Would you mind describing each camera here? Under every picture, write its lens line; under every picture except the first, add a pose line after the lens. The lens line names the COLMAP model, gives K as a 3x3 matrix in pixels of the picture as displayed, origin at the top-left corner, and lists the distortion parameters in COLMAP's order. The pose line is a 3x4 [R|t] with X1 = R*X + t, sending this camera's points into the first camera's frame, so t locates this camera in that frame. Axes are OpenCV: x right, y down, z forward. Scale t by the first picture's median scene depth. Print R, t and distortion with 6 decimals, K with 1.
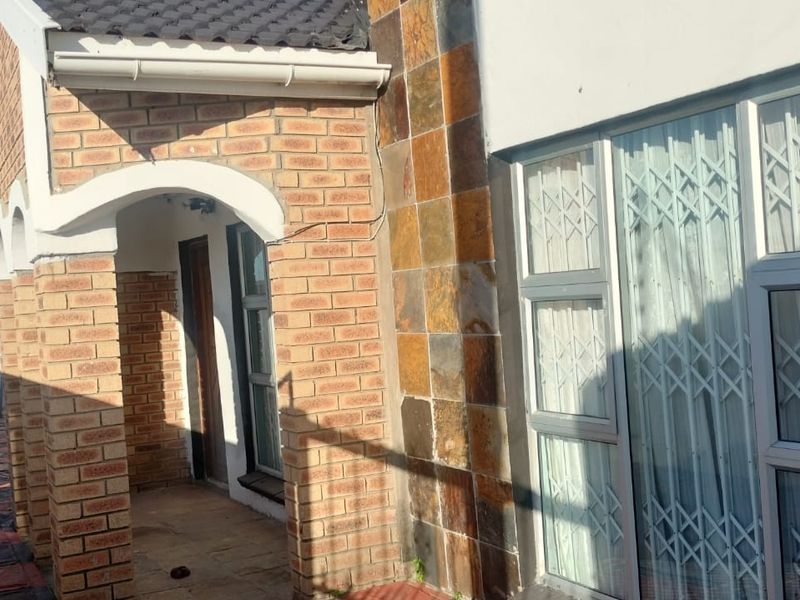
lens RADIAL K [[987.9, 0, 407.0], [0, 987.9, 322.5], [0, 0, 1]] dist [0.036839, 0.000000]
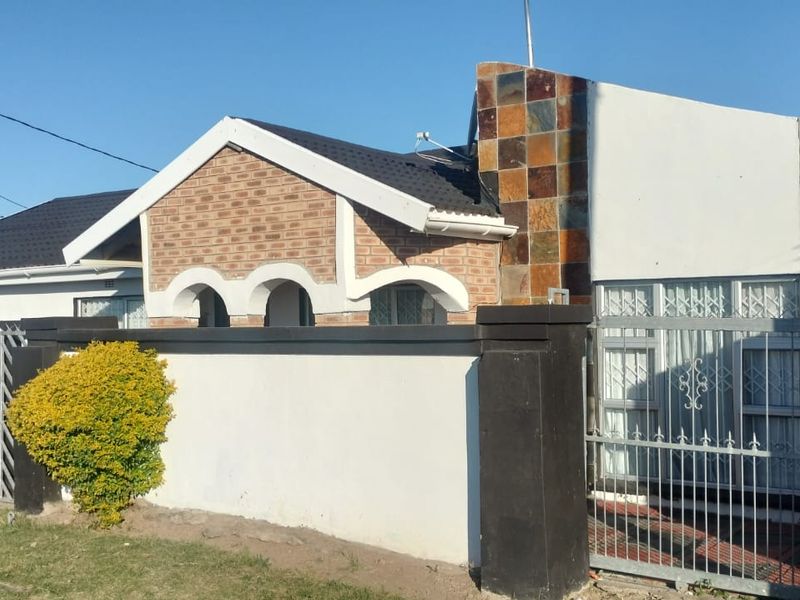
lens RADIAL K [[987.9, 0, 399.3], [0, 987.9, 298.9], [0, 0, 1]] dist [0.036839, 0.000000]
pose [[0.895397, 0.062542, 0.440855, -1.096074], [-0.034137, 0.996815, -0.072080, 0.036630], [-0.443959, 0.049490, 0.894679, -0.668262]]
